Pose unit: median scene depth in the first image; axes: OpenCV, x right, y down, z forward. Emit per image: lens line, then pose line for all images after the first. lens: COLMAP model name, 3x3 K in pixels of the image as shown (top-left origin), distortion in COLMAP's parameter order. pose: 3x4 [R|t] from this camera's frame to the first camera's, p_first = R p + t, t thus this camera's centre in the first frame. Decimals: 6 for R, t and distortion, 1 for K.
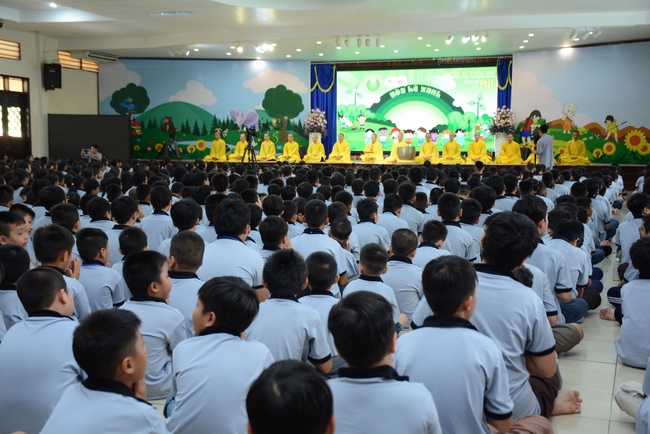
lens RADIAL K [[924.4, 0, 309.4], [0, 924.4, 214.0], [0, 0, 1]] dist [0.236962, 0.000000]
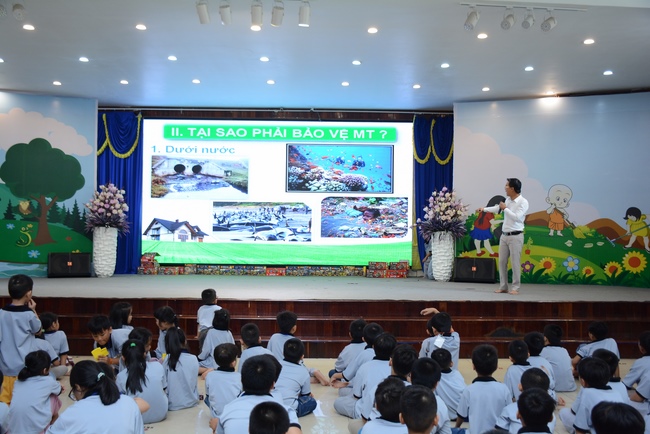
lens RADIAL K [[702.0, 0, 320.9], [0, 702.0, 215.2], [0, 0, 1]] dist [0.036899, 0.000000]
pose [[0.934983, 0.017138, 0.354279, -0.022770], [0.020318, 0.994604, -0.101734, -0.049920], [-0.354111, 0.102318, 0.929589, 0.568536]]
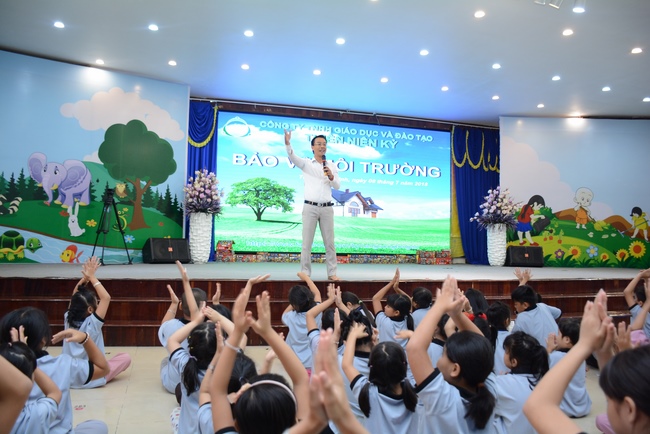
lens RADIAL K [[550.3, 0, 327.3], [0, 550.3, 217.6], [0, 0, 1]] dist [-0.089746, 0.048428]
pose [[0.789068, 0.042069, 0.612864, -0.132603], [0.030804, 0.993688, -0.107870, -0.048330], [-0.613533, 0.103996, 0.782791, 0.704842]]
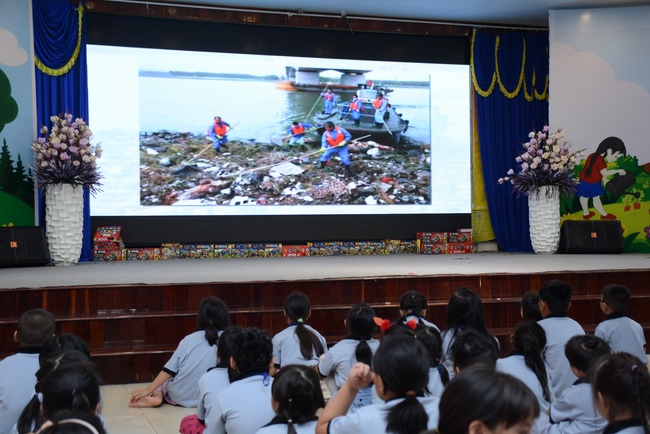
lens RADIAL K [[924.4, 0, 324.0], [0, 924.4, 216.5], [0, 0, 1]] dist [0.236962, 0.000000]
pose [[0.772384, -0.005974, 0.635128, -0.139143], [0.065427, 0.995385, -0.070204, -0.045853], [-0.631777, 0.095779, 0.769210, 0.678730]]
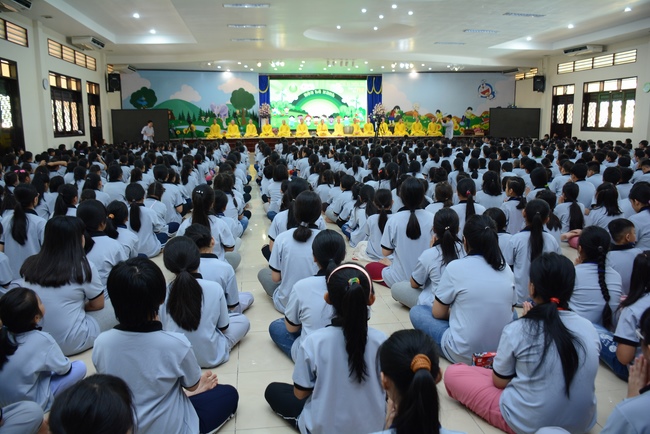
lens RADIAL K [[522.8, 0, 321.8], [0, 522.8, 218.3], [0, 0, 1]] dist [-0.140756, 0.090500]
pose [[0.877308, -0.098736, 0.469662, -0.341931], [0.049141, 0.991946, 0.116743, -0.017449], [-0.477406, -0.079340, 0.875094, 0.165469]]
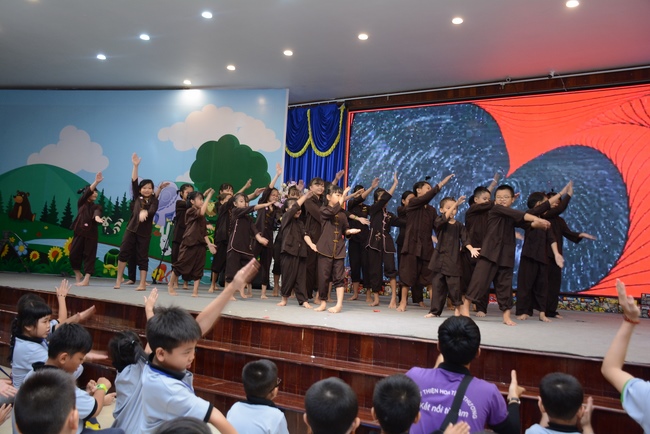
lens RADIAL K [[622.4, 0, 309.6], [0, 622.4, 212.1], [0, 0, 1]] dist [-0.015082, 0.000000]
pose [[0.980481, 0.035441, -0.193394, 0.078835], [-0.066757, 0.985195, -0.157903, -0.048618], [0.184935, 0.167731, 0.968331, 0.695963]]
